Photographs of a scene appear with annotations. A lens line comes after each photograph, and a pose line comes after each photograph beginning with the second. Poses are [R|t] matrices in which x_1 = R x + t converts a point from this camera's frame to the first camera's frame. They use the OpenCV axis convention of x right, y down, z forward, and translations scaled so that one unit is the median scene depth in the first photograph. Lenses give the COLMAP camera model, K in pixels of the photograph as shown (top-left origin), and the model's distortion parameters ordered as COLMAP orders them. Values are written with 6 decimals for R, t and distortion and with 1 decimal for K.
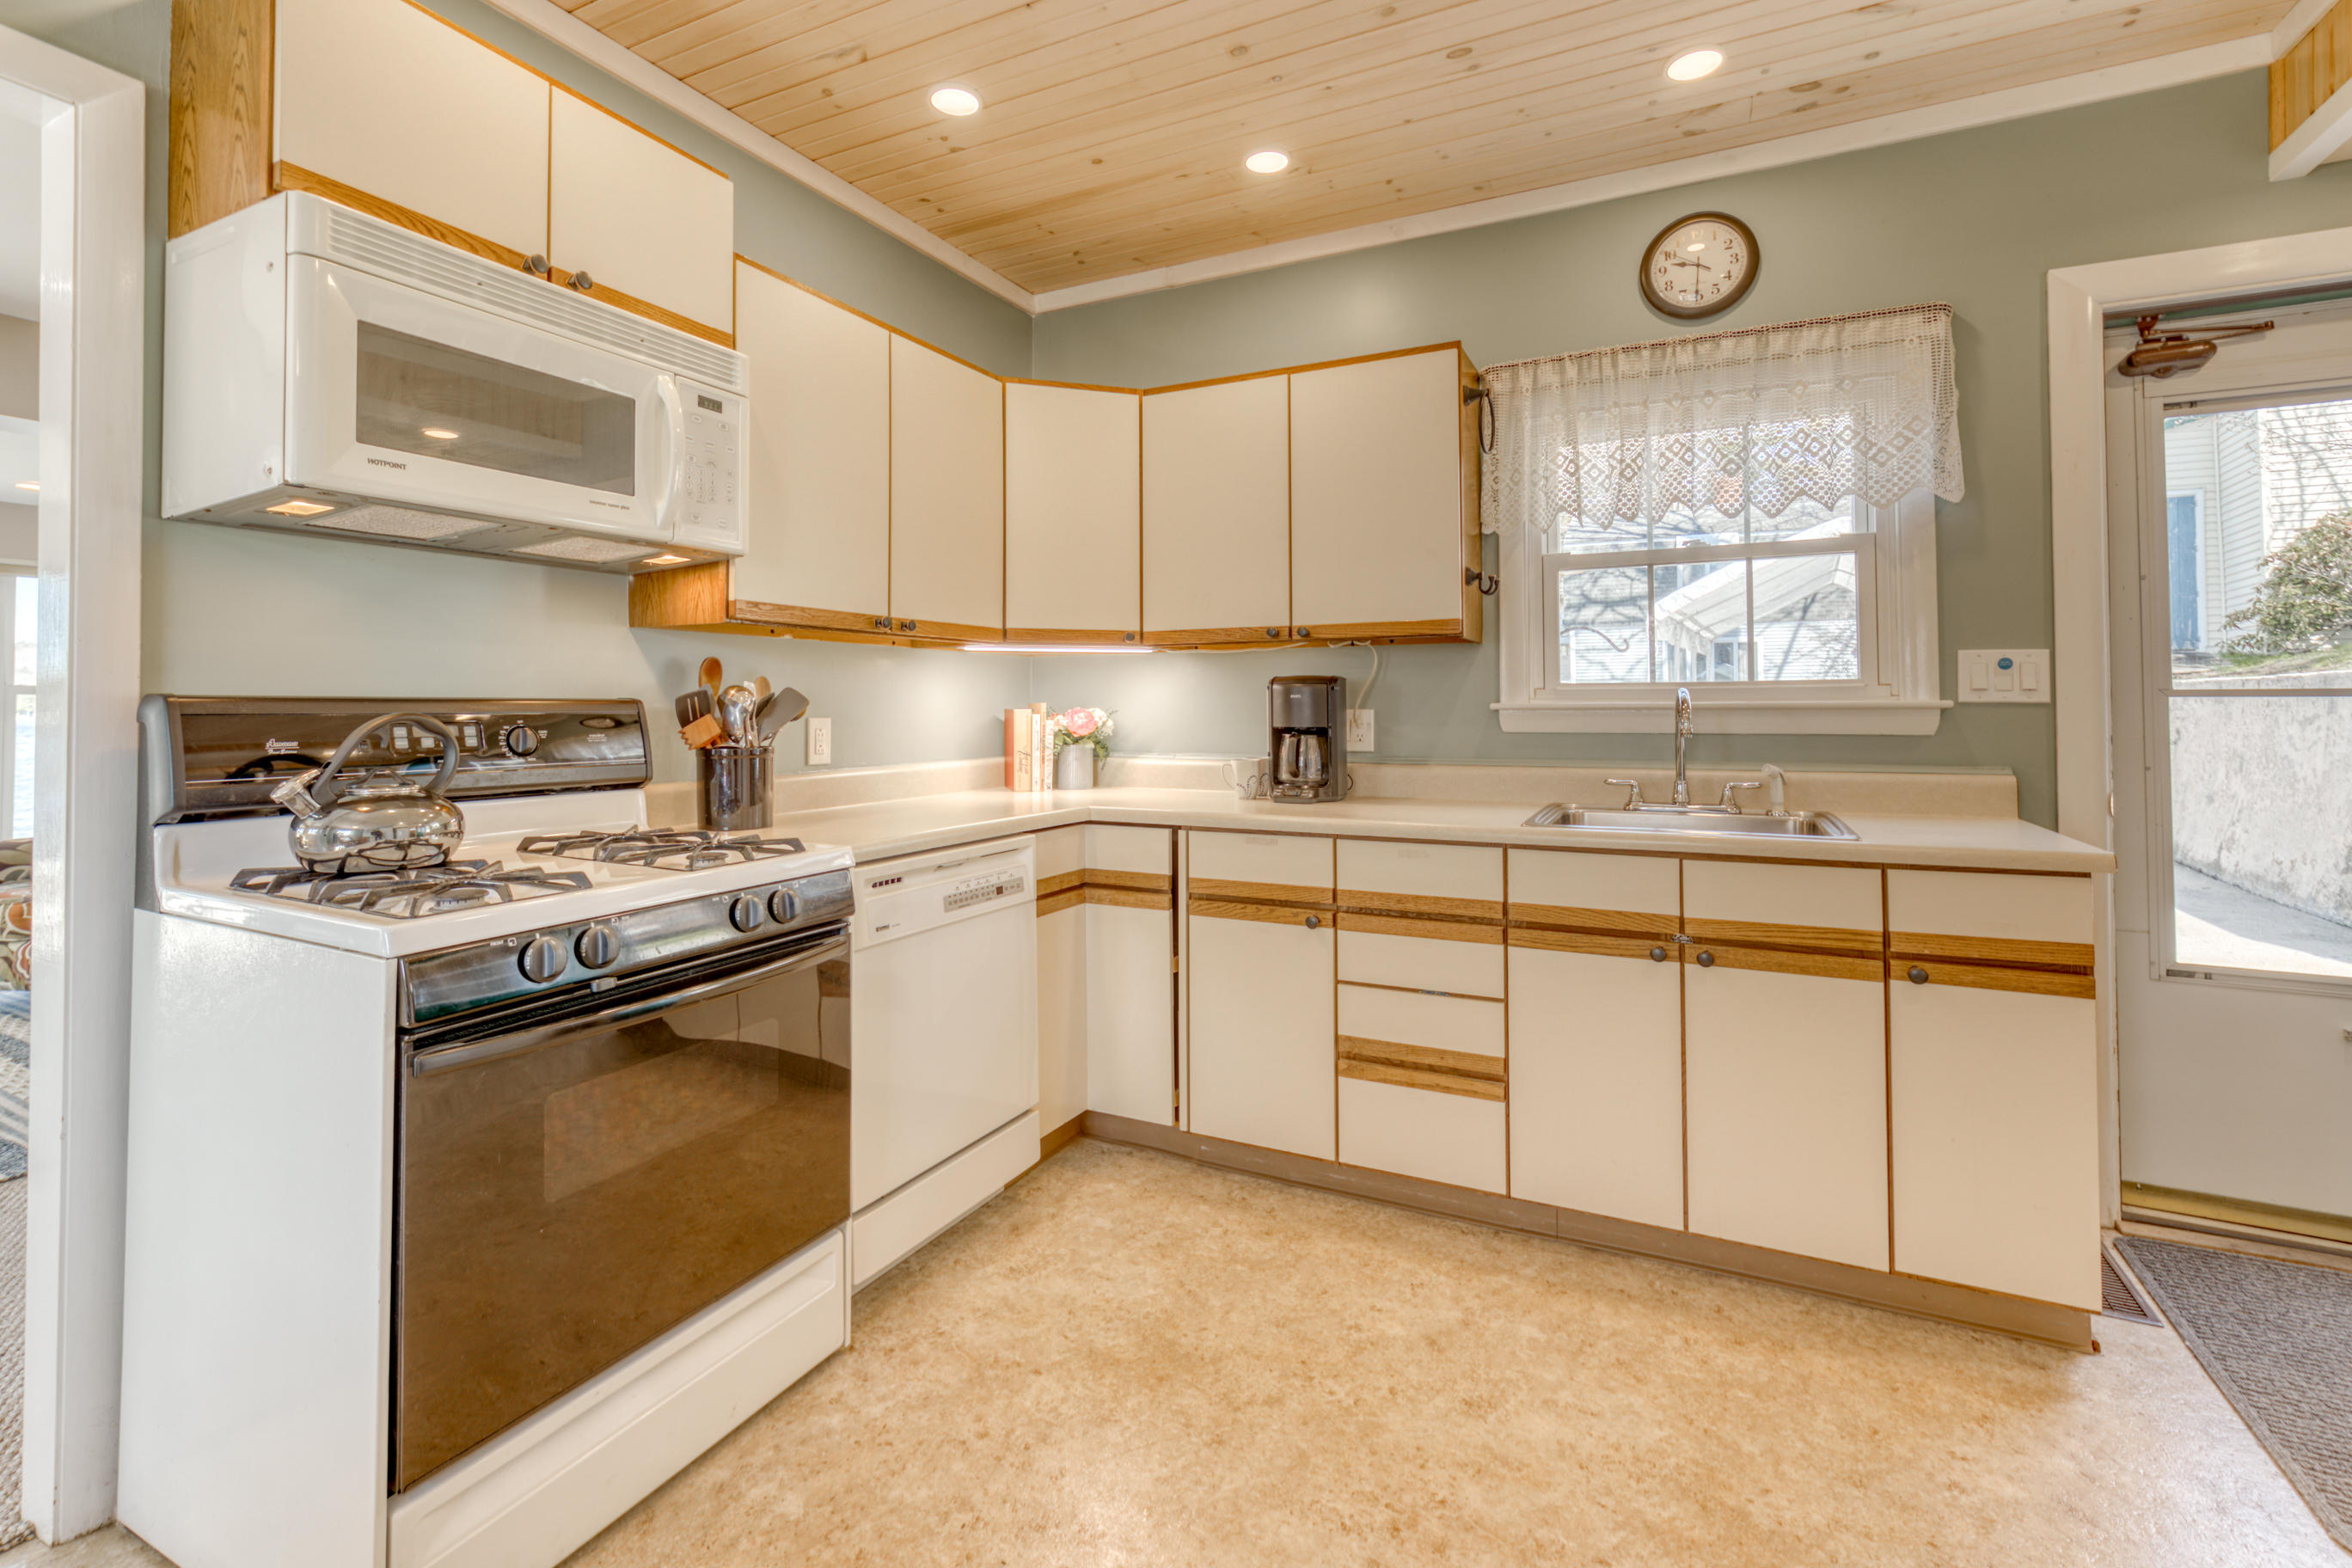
lens RADIAL K [[1027.4, 0, 1175.6], [0, 1027.4, 684.4], [0, 0, 1]] dist [-0.000510, -0.000144]
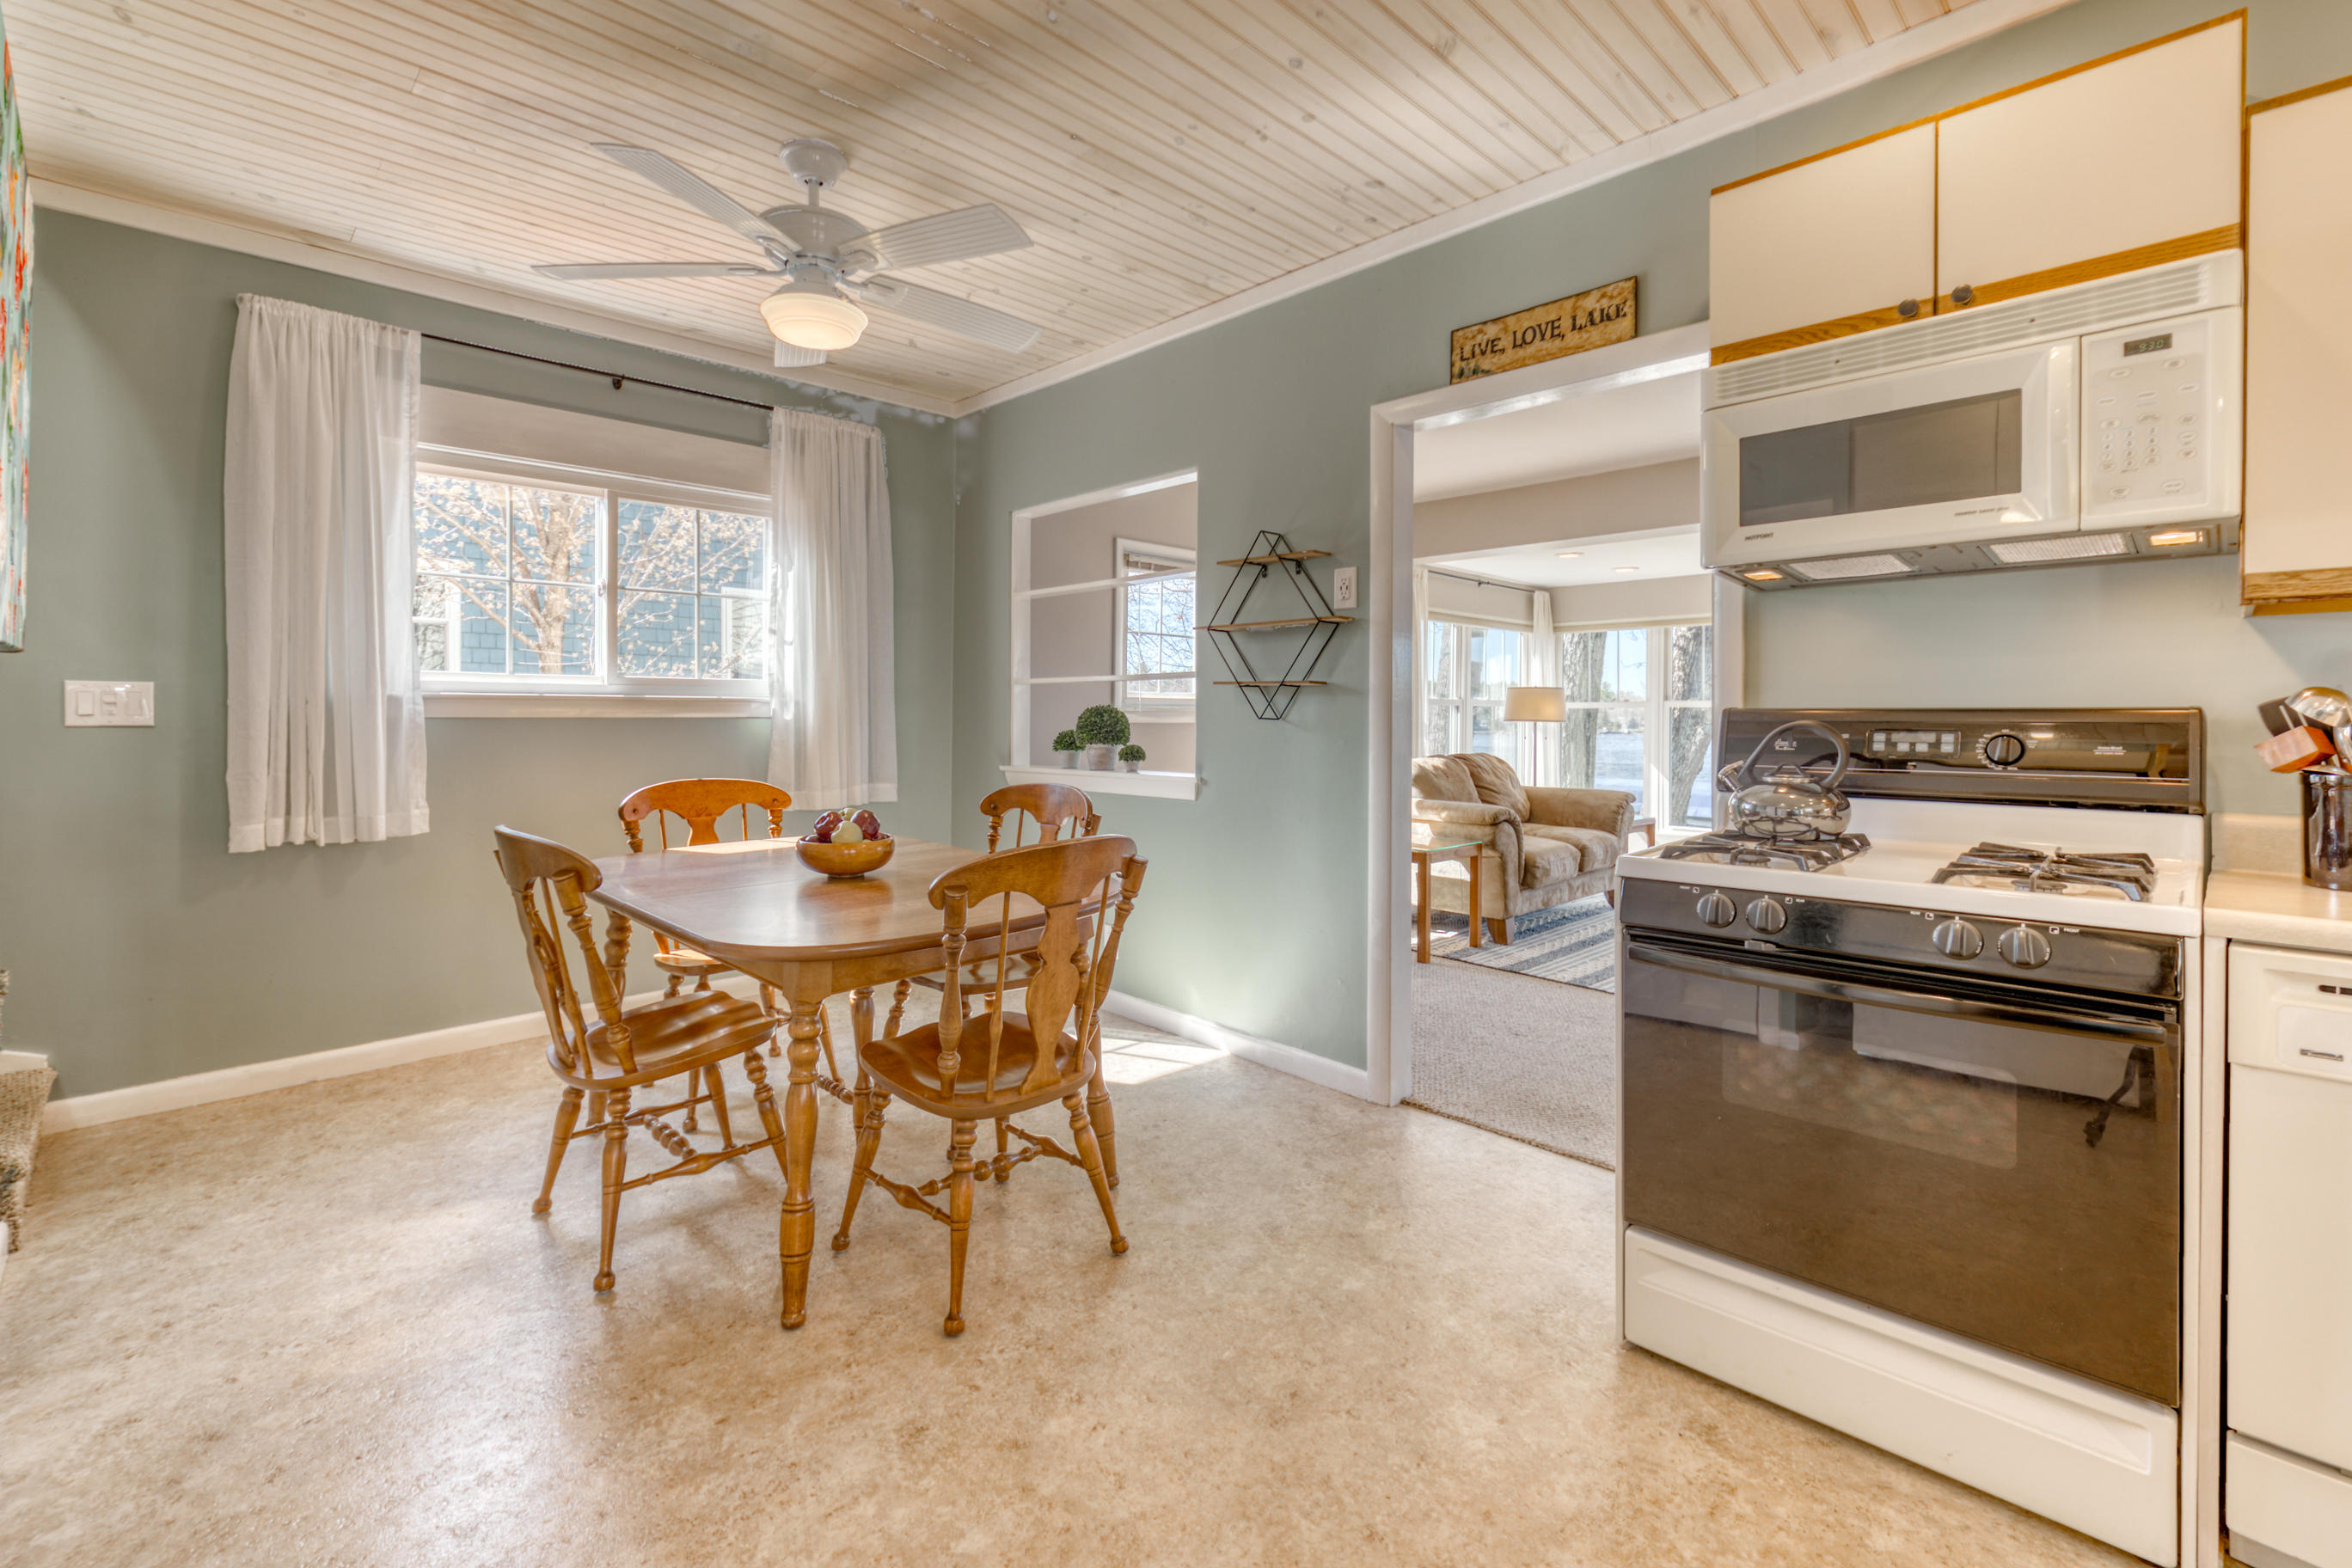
lens RADIAL K [[1037.6, 0, 1173.6], [0, 1037.6, 722.6], [0, 0, 1]] dist [0.000763, 0.000218]
pose [[-0.328138, 0.009288, -0.944584, 0.640631], [0.021531, 0.999765, 0.002351, 0.008761], [0.944384, -0.019567, -0.328261, 0.588962]]
